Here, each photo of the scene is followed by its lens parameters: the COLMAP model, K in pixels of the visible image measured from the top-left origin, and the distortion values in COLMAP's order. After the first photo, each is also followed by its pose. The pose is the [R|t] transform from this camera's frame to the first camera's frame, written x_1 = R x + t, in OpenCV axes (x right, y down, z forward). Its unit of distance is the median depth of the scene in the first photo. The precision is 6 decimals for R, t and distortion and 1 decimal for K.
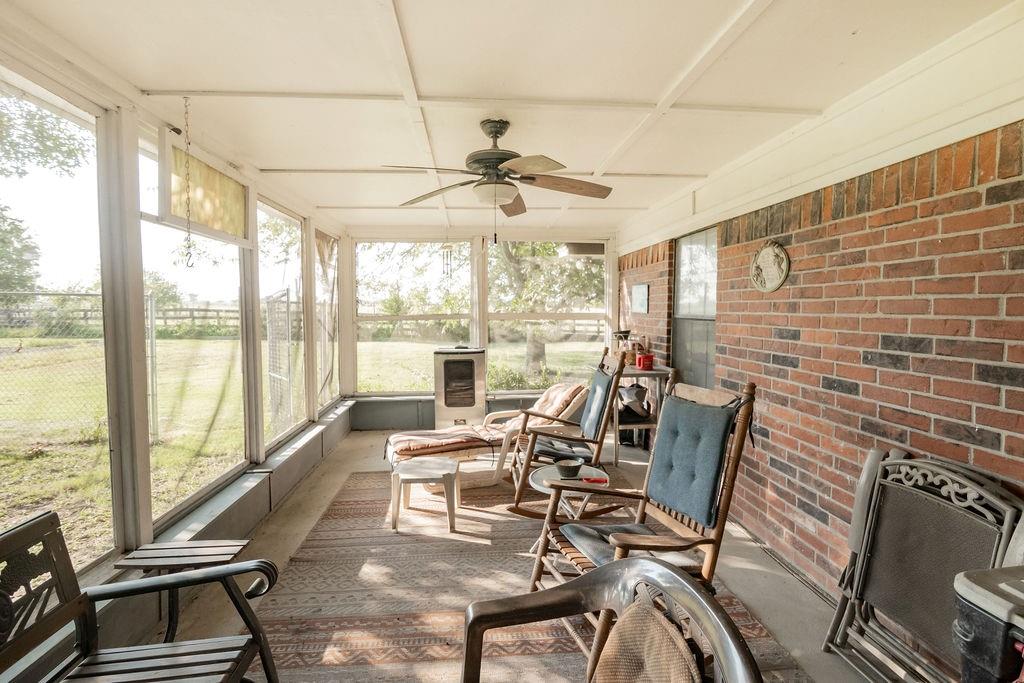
lens RADIAL K [[468.4, 0, 514.1], [0, 468.4, 338.8], [0, 0, 1]] dist [-0.019143, 0.001127]
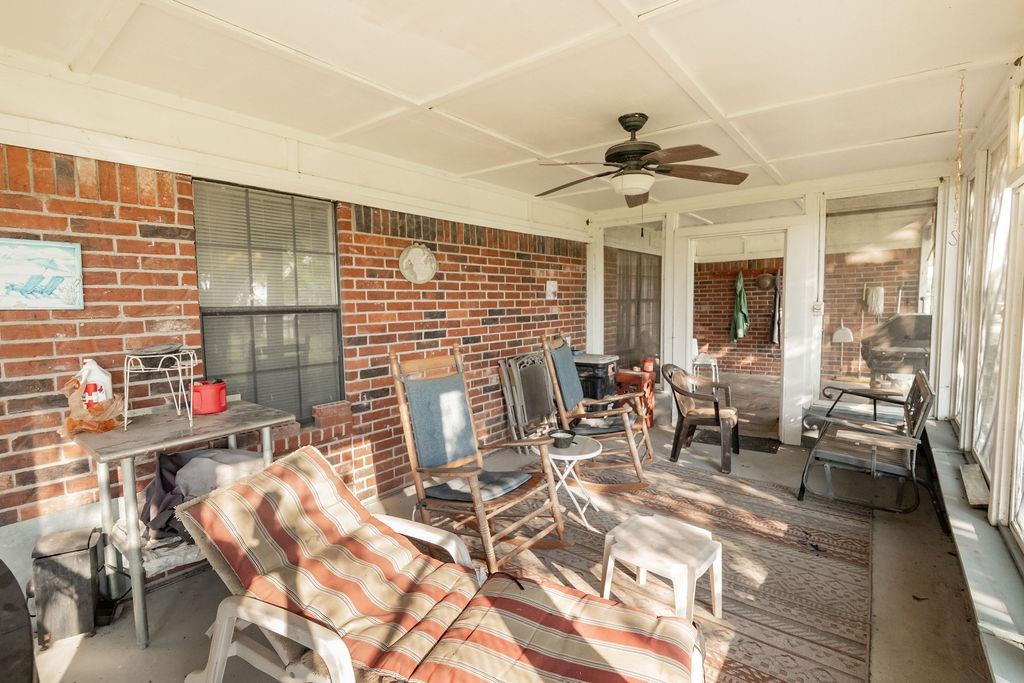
lens RADIAL K [[468.4, 0, 512.3], [0, 468.4, 338.1], [0, 0, 1]] dist [-0.019143, 0.001127]
pose [[-0.721942, -0.051753, 0.690015, -0.631983], [0.053606, 0.990019, 0.130341, -0.128369], [-0.689874, 0.131088, -0.711962, 2.123456]]
